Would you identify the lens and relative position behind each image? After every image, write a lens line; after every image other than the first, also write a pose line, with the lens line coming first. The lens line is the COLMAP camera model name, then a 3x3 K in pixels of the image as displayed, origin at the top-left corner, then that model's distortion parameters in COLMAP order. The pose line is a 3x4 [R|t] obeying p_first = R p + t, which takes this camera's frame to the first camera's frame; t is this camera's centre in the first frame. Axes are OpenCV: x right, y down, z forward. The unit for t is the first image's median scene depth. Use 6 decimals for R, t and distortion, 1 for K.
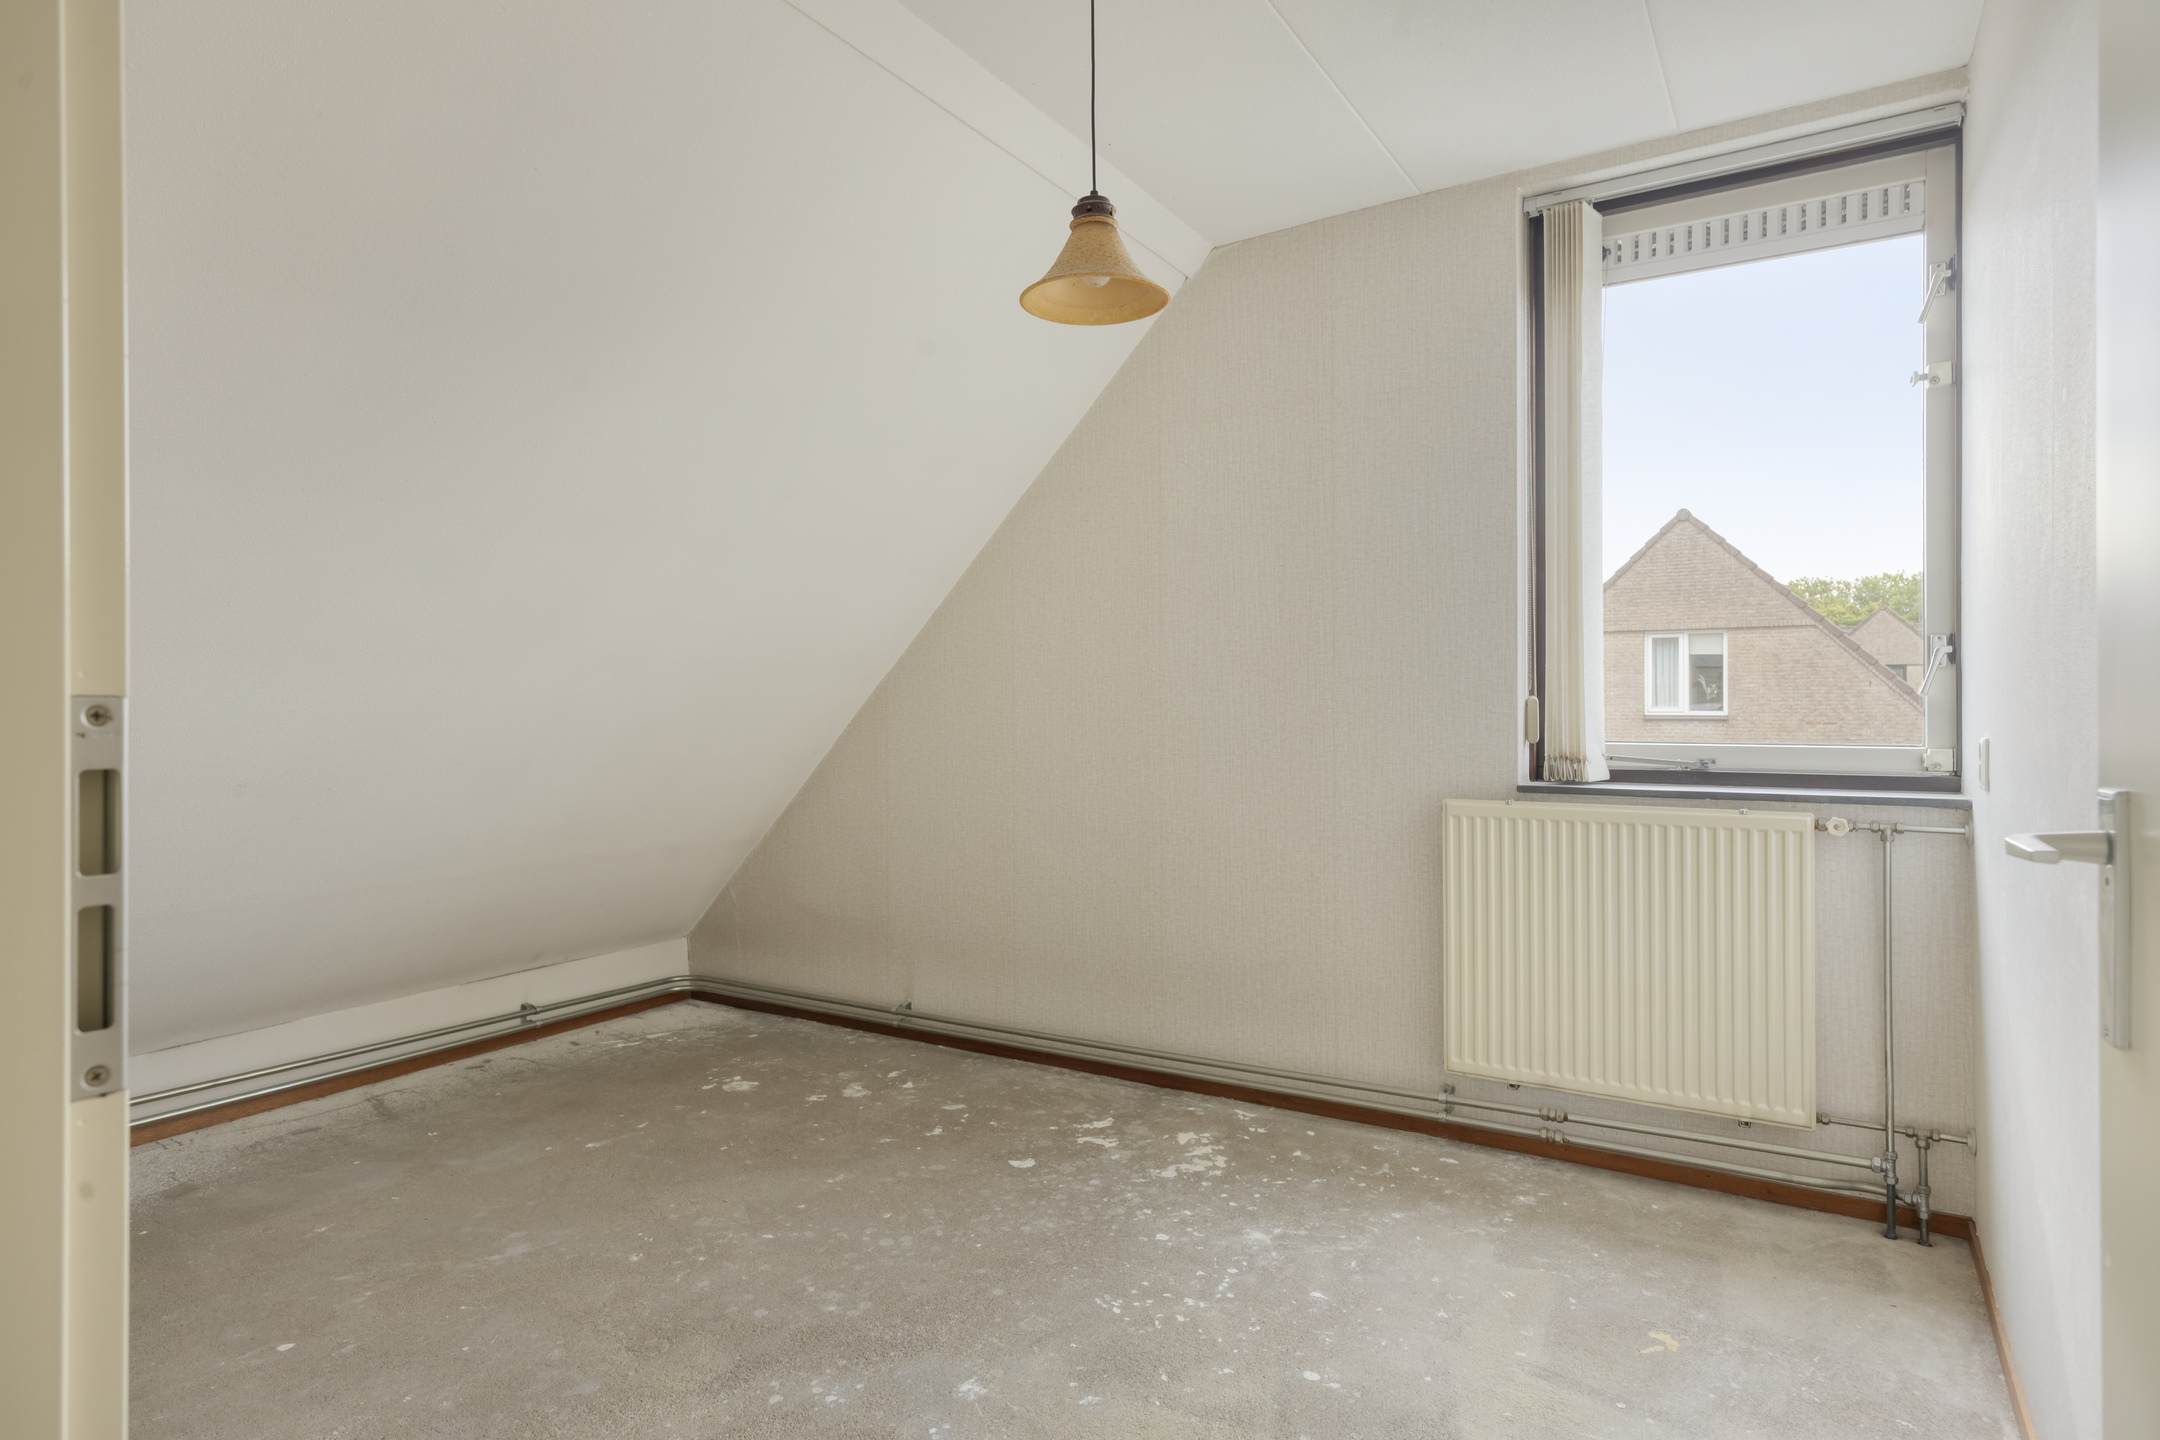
lens RADIAL K [[1214.9, 0, 1043.6], [0, 1214.9, 710.7], [0, 0, 1]] dist [0.015441, -0.005703]
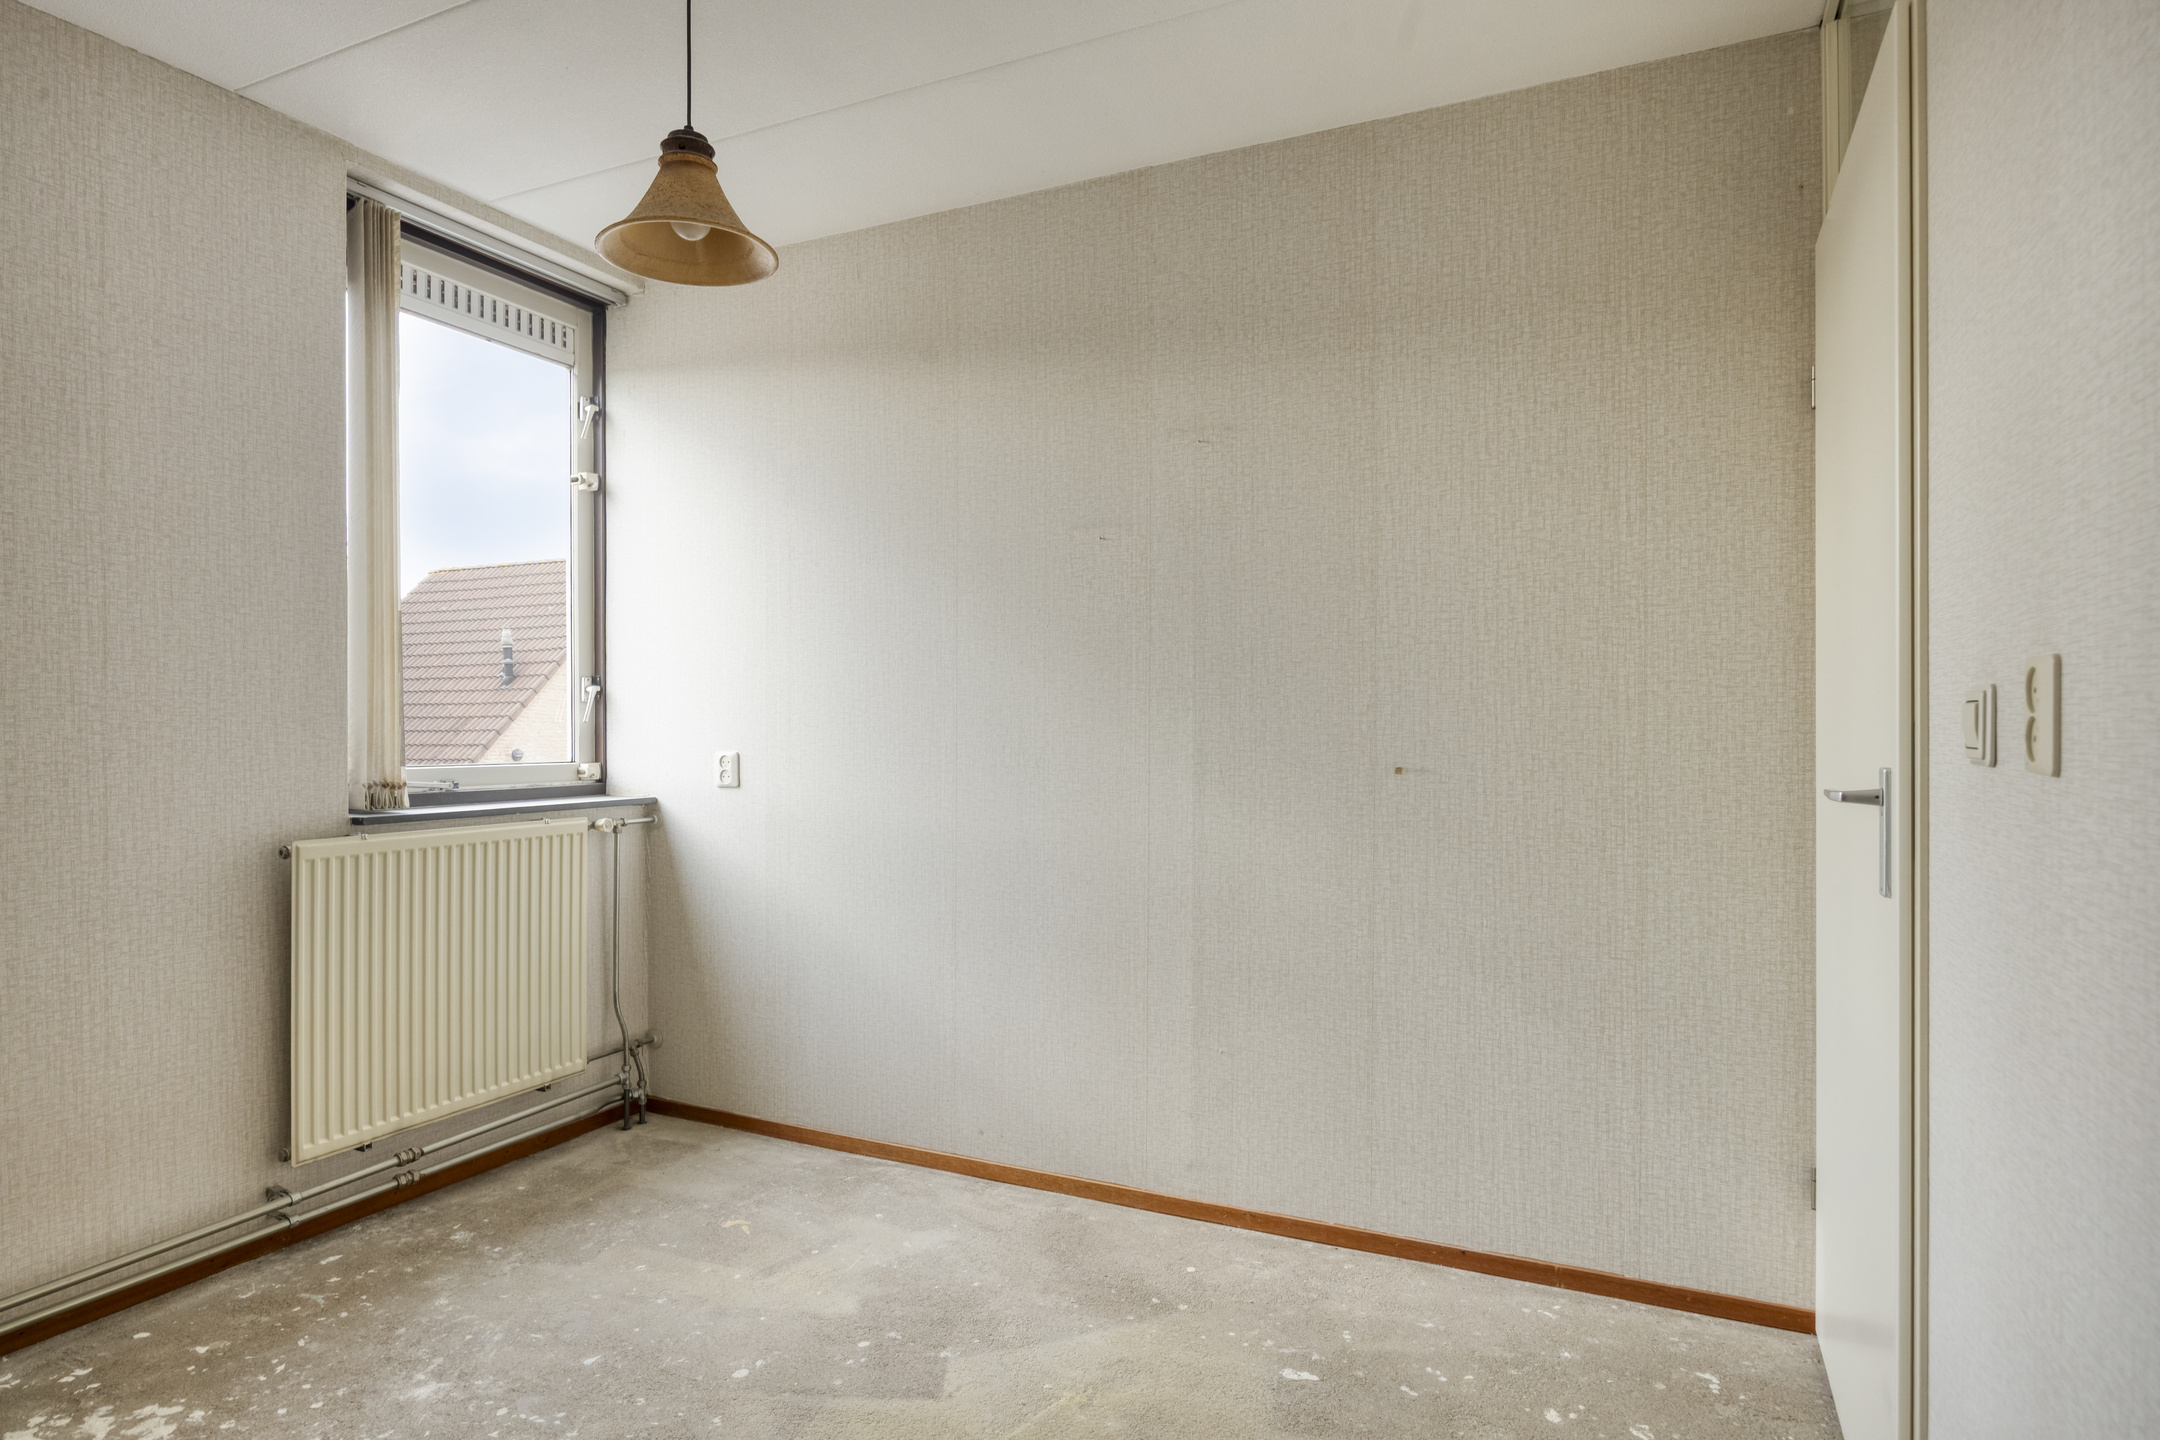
lens RADIAL K [[1214.9, 0, 1065.3], [0, 1214.9, 735.4], [0, 0, 1]] dist [0.015441, -0.005703]
pose [[-0.122794, -0.002478, 0.992429, -0.619152], [0.005961, 0.999977, 0.003234, -0.000360], [-0.992414, 0.006313, -0.122776, 0.621778]]
